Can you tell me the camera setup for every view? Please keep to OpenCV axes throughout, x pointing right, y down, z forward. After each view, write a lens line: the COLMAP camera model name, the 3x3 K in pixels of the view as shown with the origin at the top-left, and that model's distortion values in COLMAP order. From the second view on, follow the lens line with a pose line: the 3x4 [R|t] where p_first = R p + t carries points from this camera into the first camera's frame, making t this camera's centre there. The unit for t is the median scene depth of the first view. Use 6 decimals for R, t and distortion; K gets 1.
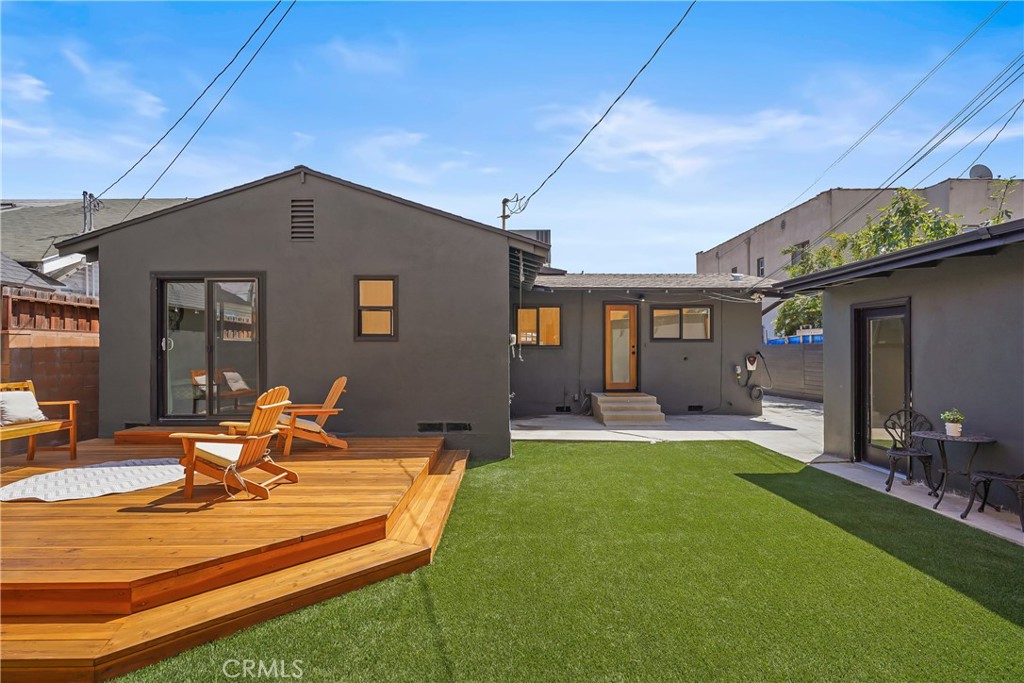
lens RADIAL K [[467.6, 0, 513.6], [0, 467.6, 347.5], [0, 0, 1]] dist [0.000024, 0.000835]
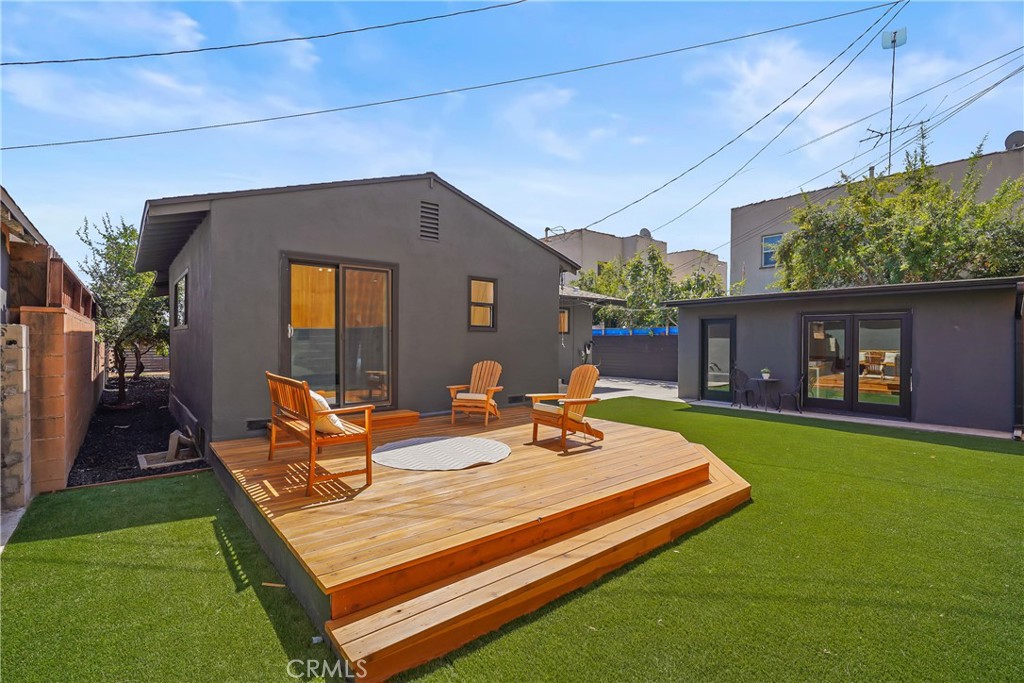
lens RADIAL K [[467.6, 0, 512.4], [0, 467.6, 341.4], [0, 0, 1]] dist [0.000024, 0.000835]
pose [[0.773398, 0.003659, 0.633911, -1.000901], [-0.011922, 0.999890, 0.008775, 0.000235], [-0.633809, -0.014344, 0.773357, 0.015040]]
